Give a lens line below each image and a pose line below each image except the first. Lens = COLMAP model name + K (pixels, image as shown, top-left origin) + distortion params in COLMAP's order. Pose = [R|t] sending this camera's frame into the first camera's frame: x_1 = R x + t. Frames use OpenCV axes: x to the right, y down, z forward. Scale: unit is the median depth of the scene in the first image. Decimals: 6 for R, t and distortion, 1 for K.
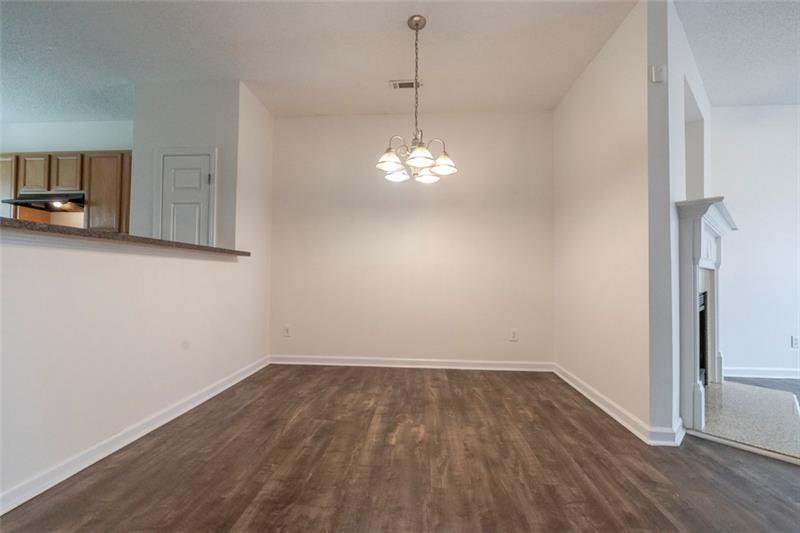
lens RADIAL K [[321.6, 0, 399.2], [0, 321.6, 266.6], [0, 0, 1]] dist [-0.006072, 0.000017]
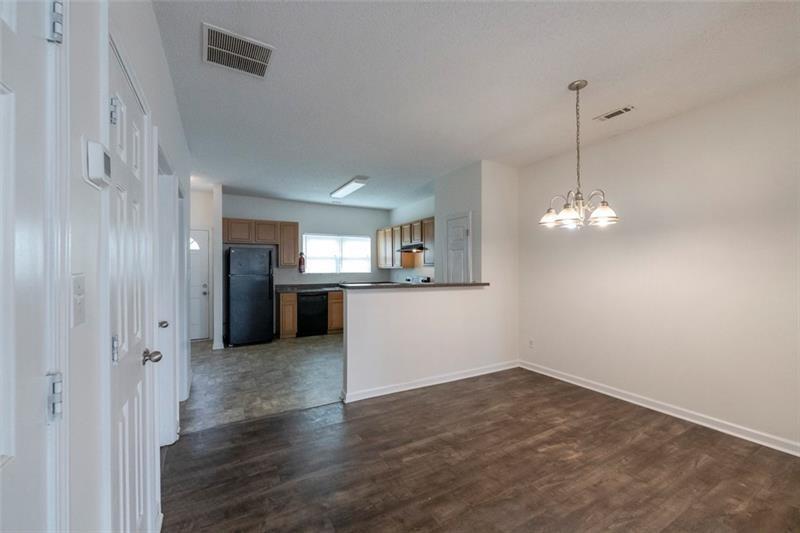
lens RADIAL K [[321.6, 0, 399.2], [0, 321.6, 266.6], [0, 0, 1]] dist [-0.006072, 0.000017]
pose [[0.551331, -0.015262, -0.834147, 0.563784], [0.028376, 0.999597, 0.000466, -0.147759], [0.833804, -0.023926, 0.551542, -0.110525]]
